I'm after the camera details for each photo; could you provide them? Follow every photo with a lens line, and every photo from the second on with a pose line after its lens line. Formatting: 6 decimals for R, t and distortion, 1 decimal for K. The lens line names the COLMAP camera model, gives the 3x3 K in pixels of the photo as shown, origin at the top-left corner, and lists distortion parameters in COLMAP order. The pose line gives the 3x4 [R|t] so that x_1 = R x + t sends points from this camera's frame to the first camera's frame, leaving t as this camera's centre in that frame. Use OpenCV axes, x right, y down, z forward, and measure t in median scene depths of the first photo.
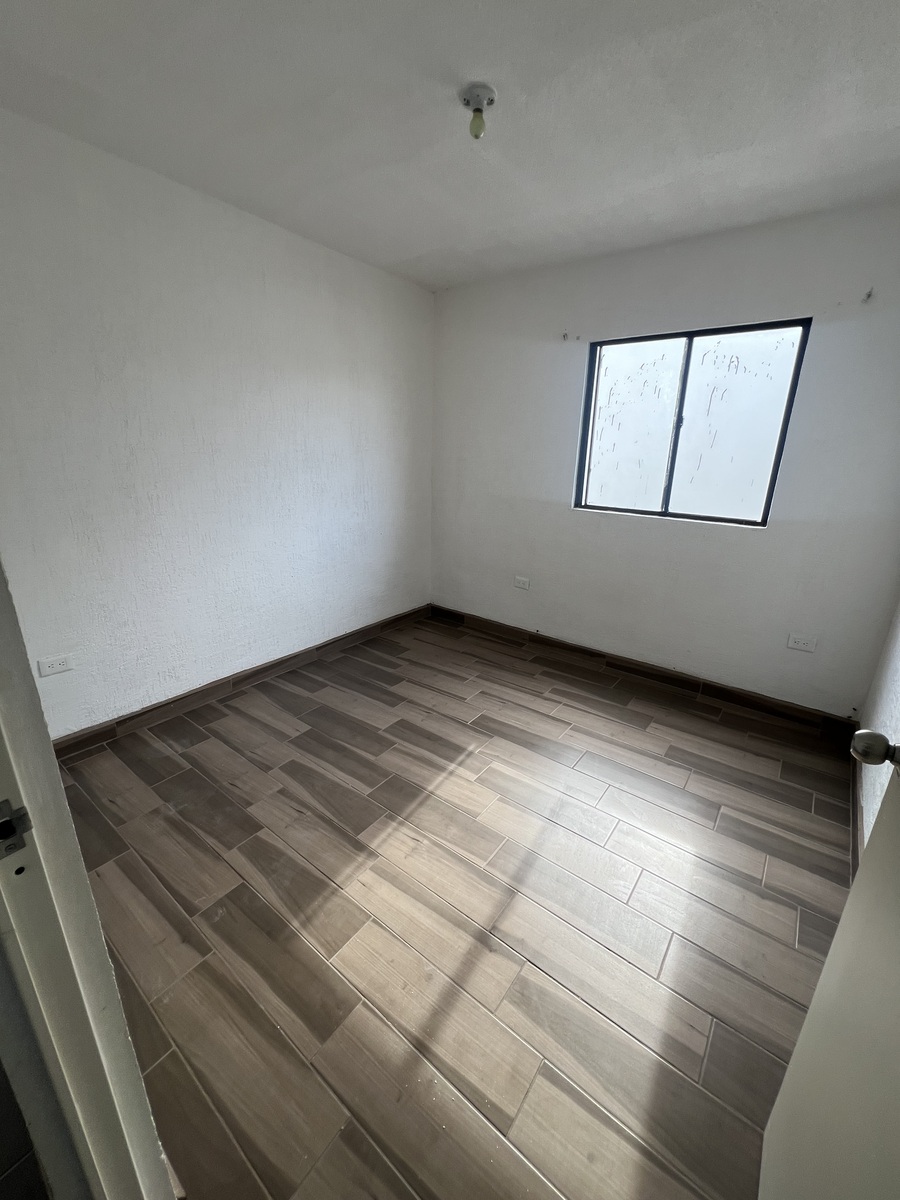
lens RADIAL K [[483.8, 0, 453.5], [0, 483.8, 599.3], [0, 0, 1]] dist [-0.000763, 0.001231]
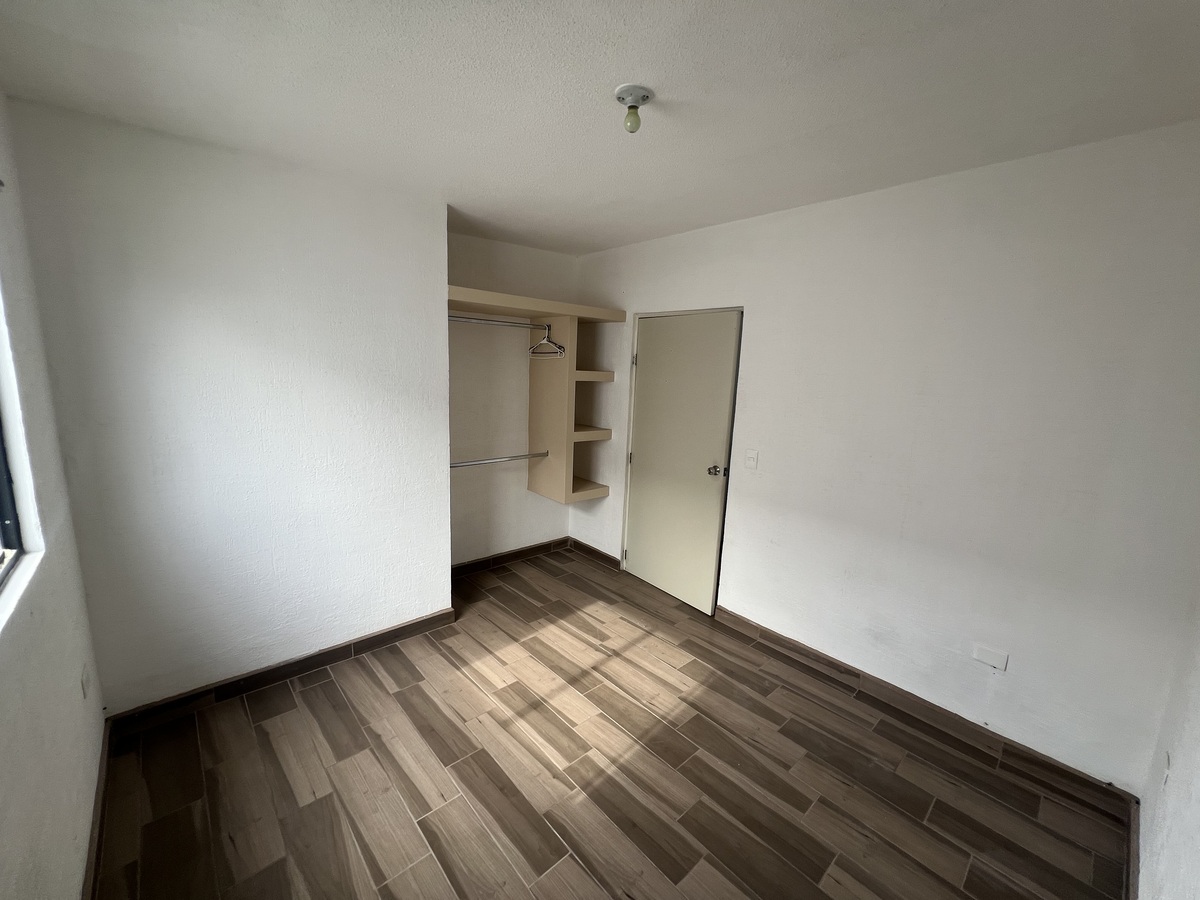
lens RADIAL K [[483.8, 0, 599.4], [0, 483.8, 450.4], [0, 0, 1]] dist [-0.000763, 0.001231]
pose [[-0.982106, -0.088638, 0.166166, -0.084367], [-0.001053, 0.884889, 0.465800, -0.638268], [-0.188326, 0.457290, -0.869148, 1.634729]]
